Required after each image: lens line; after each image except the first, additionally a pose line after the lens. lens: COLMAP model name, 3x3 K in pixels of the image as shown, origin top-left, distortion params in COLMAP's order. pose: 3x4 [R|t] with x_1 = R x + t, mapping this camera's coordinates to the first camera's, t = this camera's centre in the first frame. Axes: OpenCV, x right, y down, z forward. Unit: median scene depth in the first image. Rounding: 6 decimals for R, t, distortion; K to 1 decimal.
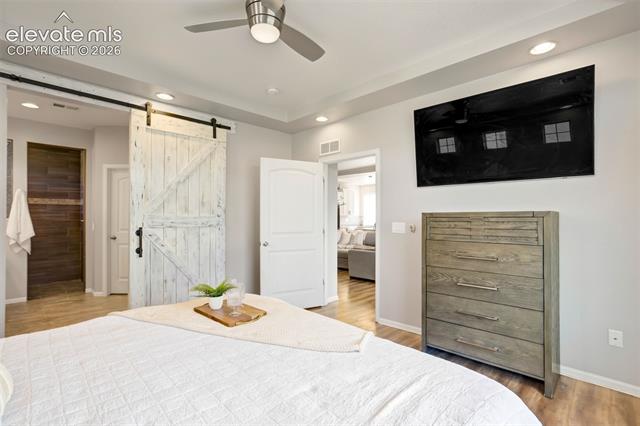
lens RADIAL K [[295.0, 0, 316.9], [0, 295.0, 212.9], [0, 0, 1]] dist [-0.049064, 0.031208]
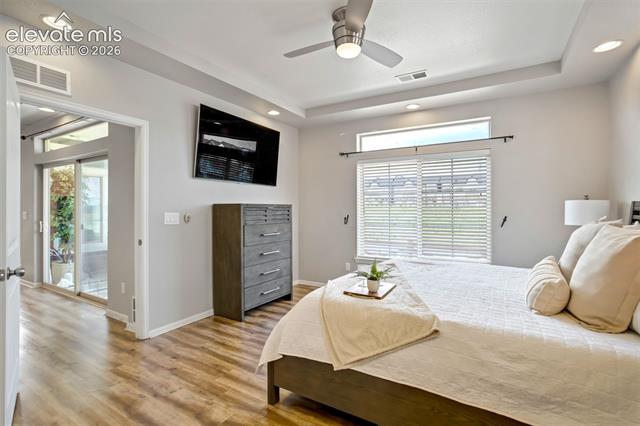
lens RADIAL K [[295.0, 0, 316.9], [0, 295.0, 212.9], [0, 0, 1]] dist [-0.049064, 0.031208]
pose [[-0.209884, -0.006814, 0.977703, -0.914218], [-0.010115, 0.999937, 0.004797, 0.030000], [-0.977674, -0.008882, -0.209939, 0.982183]]
